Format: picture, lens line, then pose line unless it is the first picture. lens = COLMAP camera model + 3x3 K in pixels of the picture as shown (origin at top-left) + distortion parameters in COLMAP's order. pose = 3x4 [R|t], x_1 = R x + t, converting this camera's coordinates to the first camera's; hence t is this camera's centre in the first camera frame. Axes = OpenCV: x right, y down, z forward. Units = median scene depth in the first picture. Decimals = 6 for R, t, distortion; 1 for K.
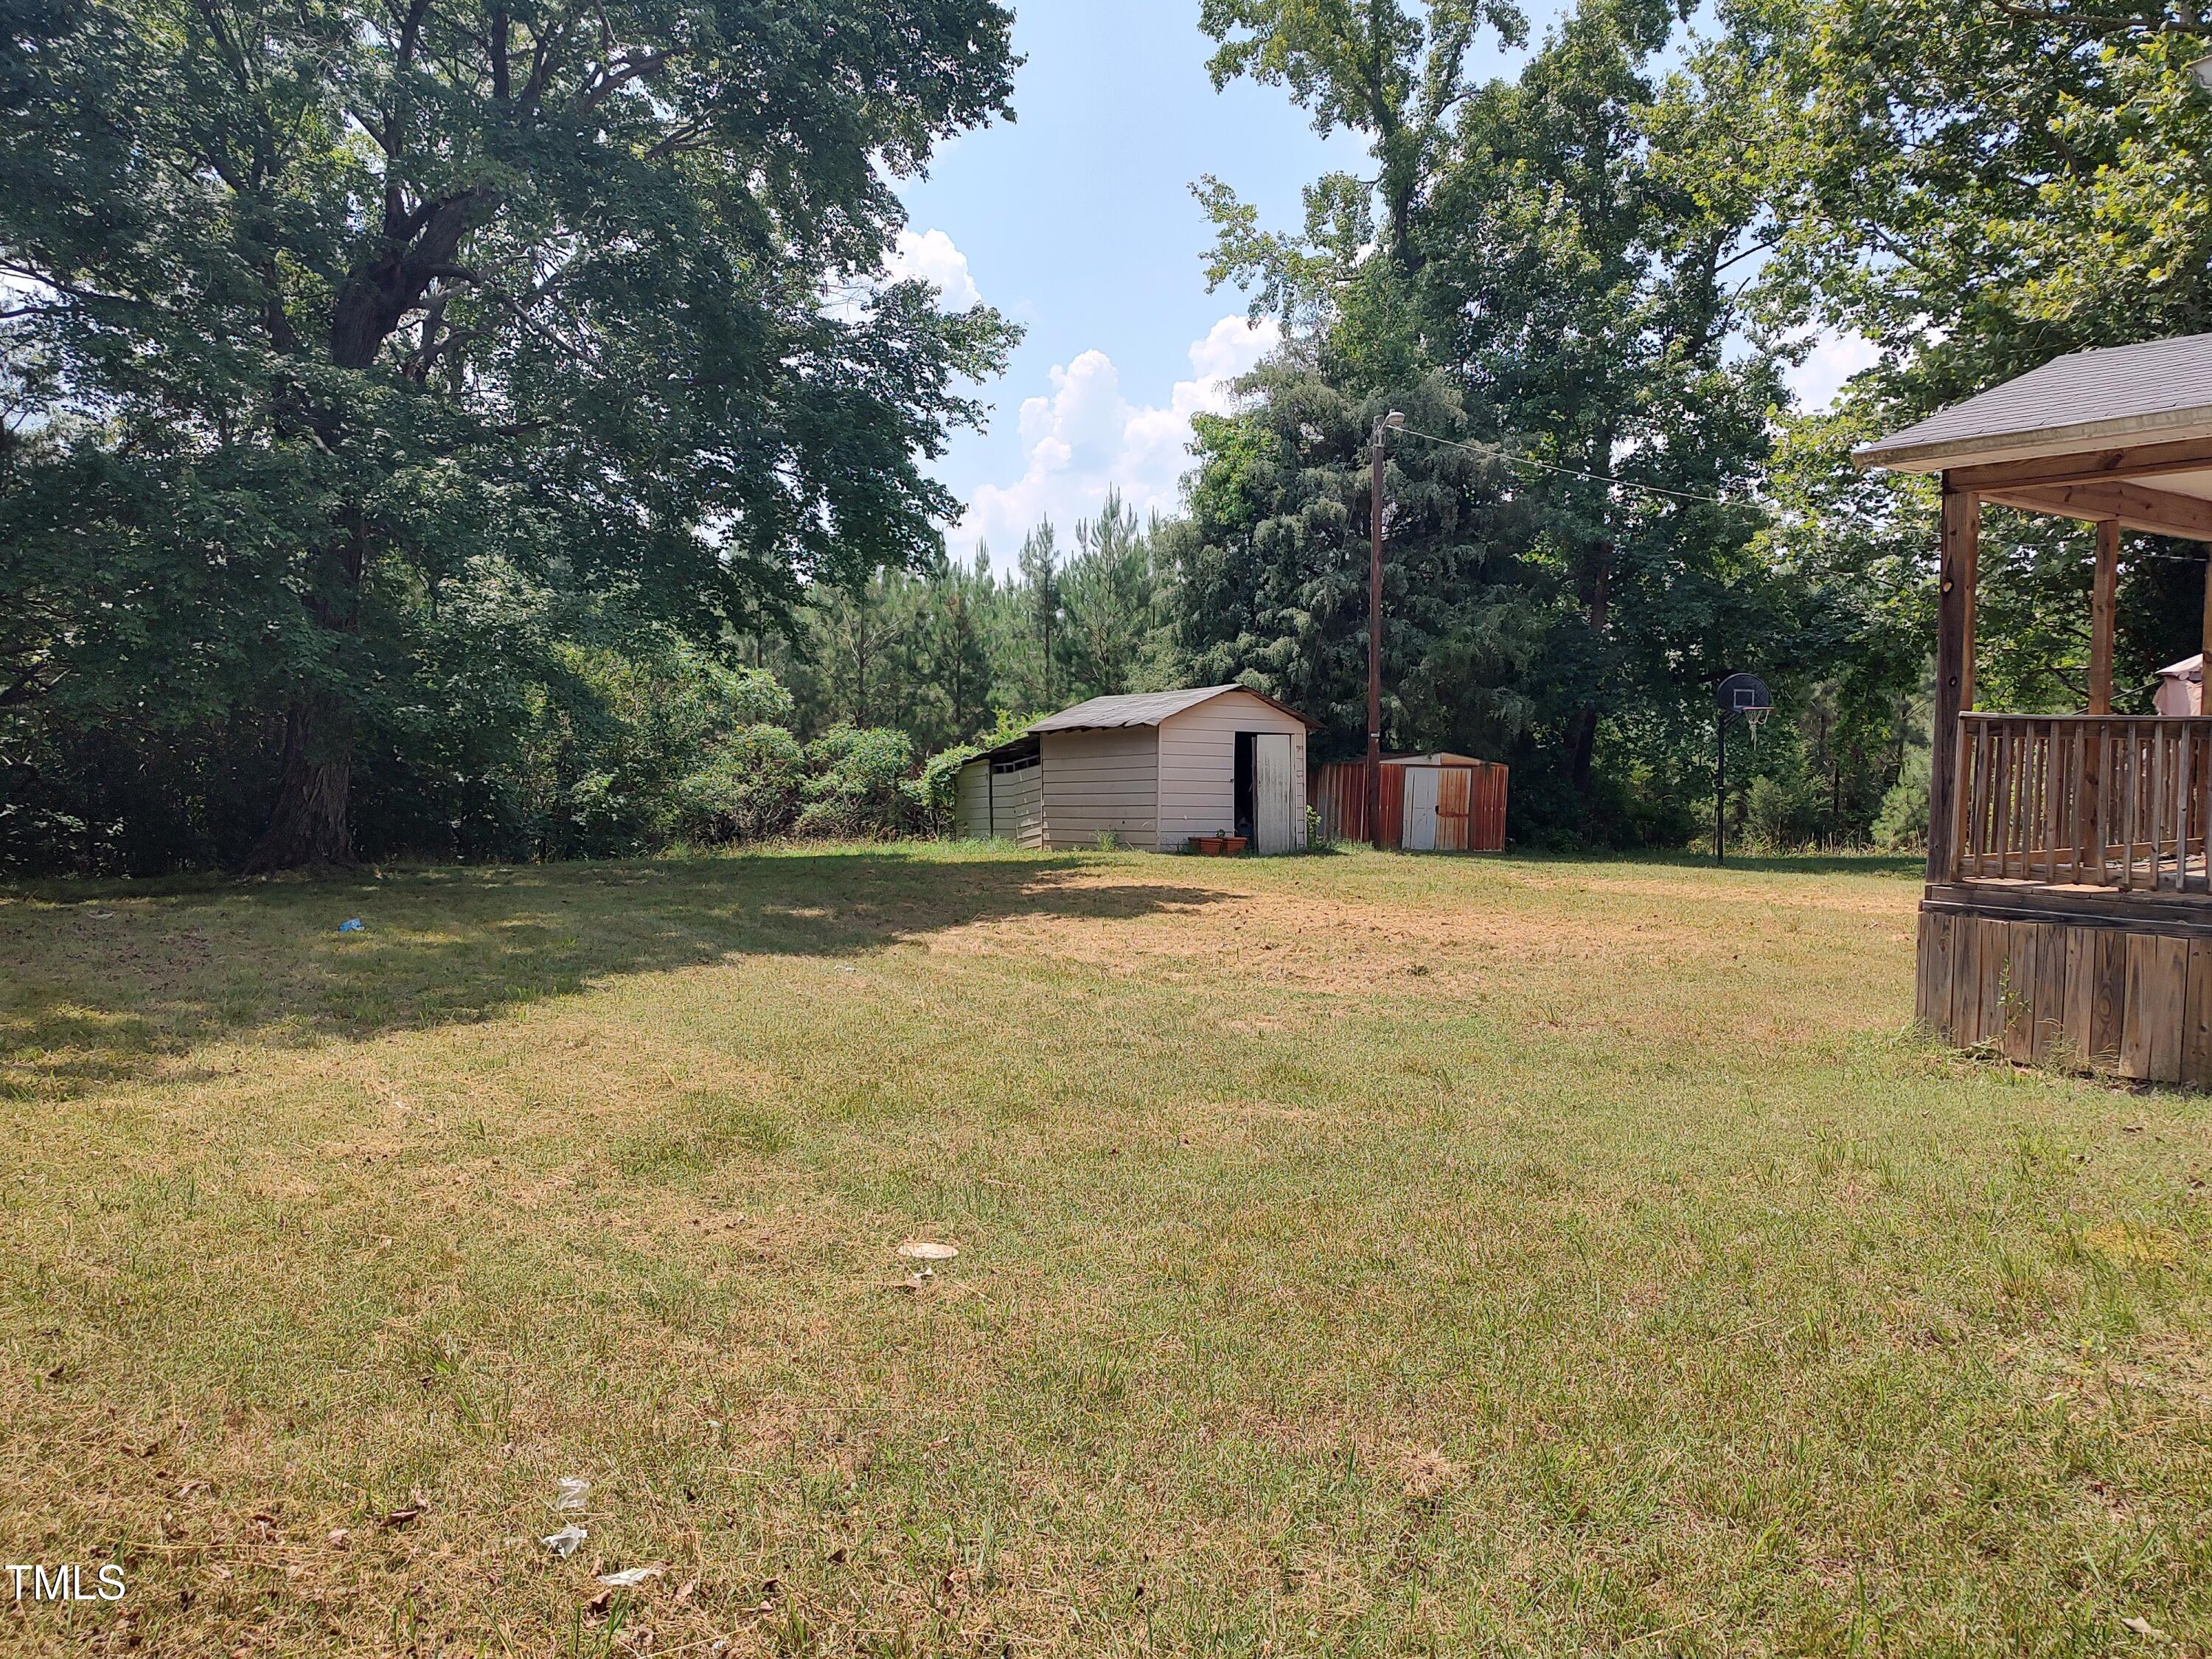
lens RADIAL K [[1610.9, 0, 1106.0], [0, 1610.9, 829.5], [0, 0, 1]] dist [0.005728, -0.000072]
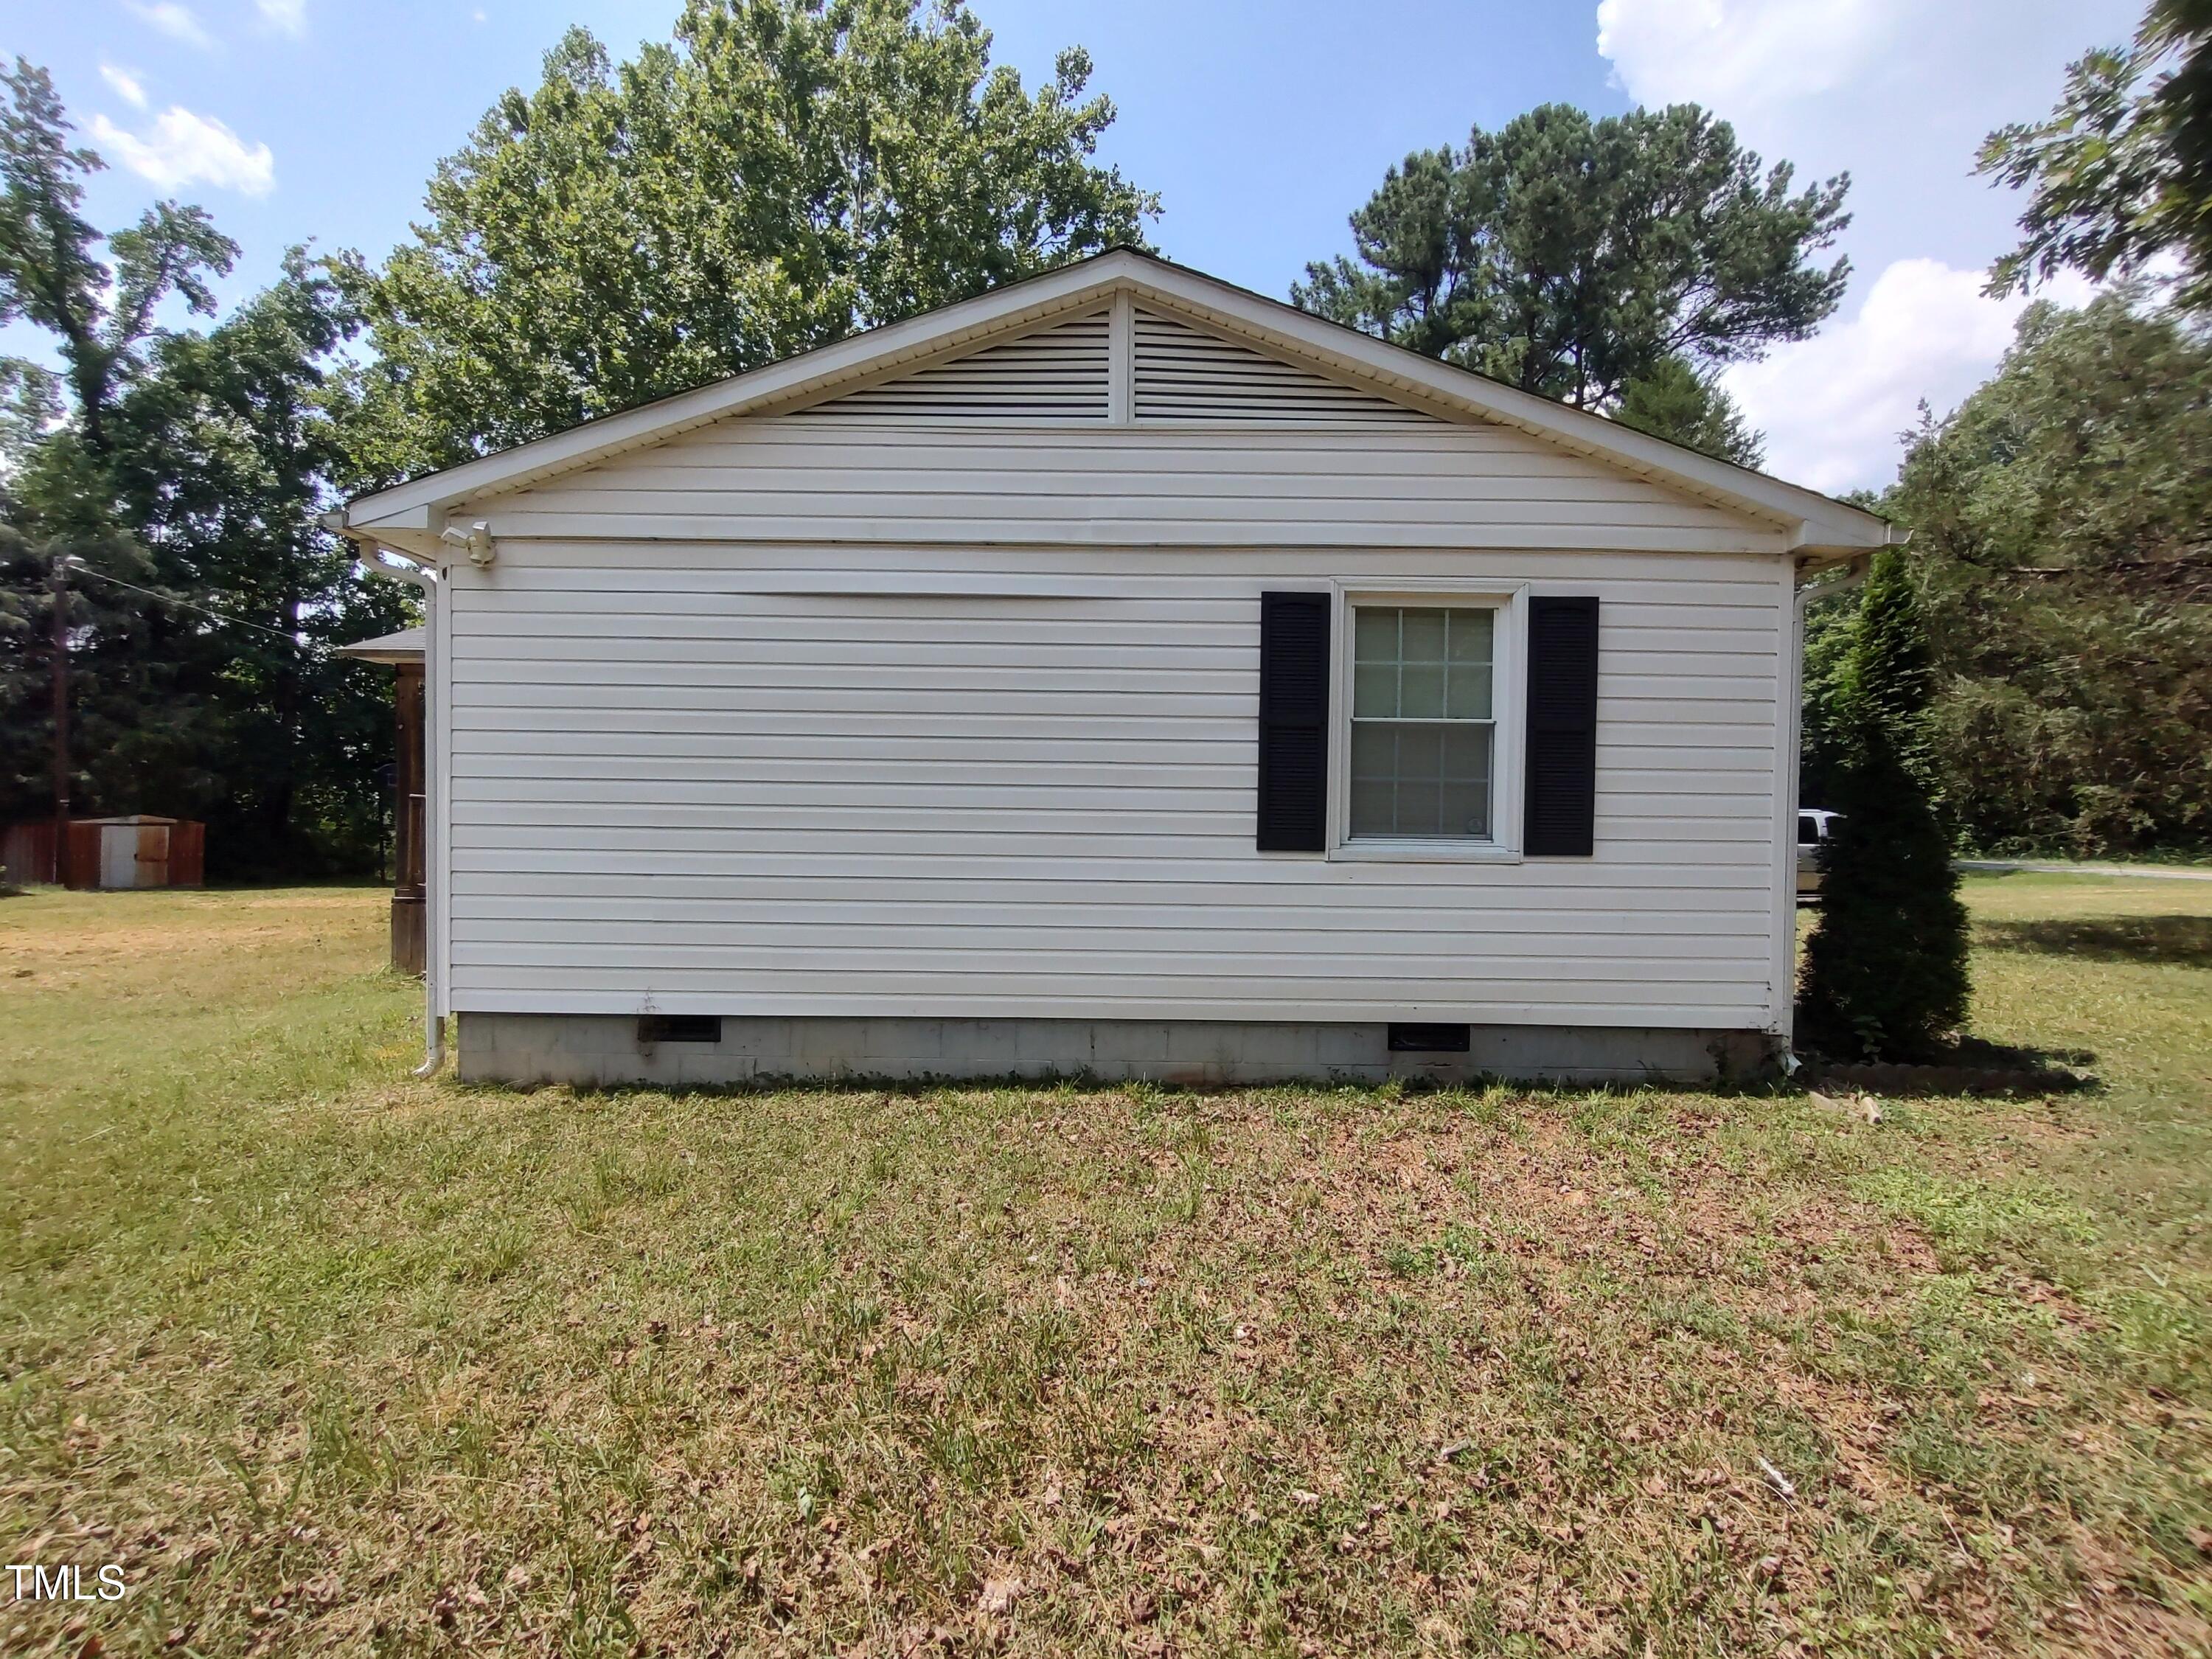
lens RADIAL K [[999.3, 0, 1106.0], [0, 999.3, 829.5], [0, 0, 1]] dist [-0.001302, 0.000632]
pose [[0.623523, -0.015840, 0.781644, 0.056895], [0.038294, 0.999213, -0.010299, 0.004440], [-0.780866, 0.036354, 0.623639, -0.143719]]
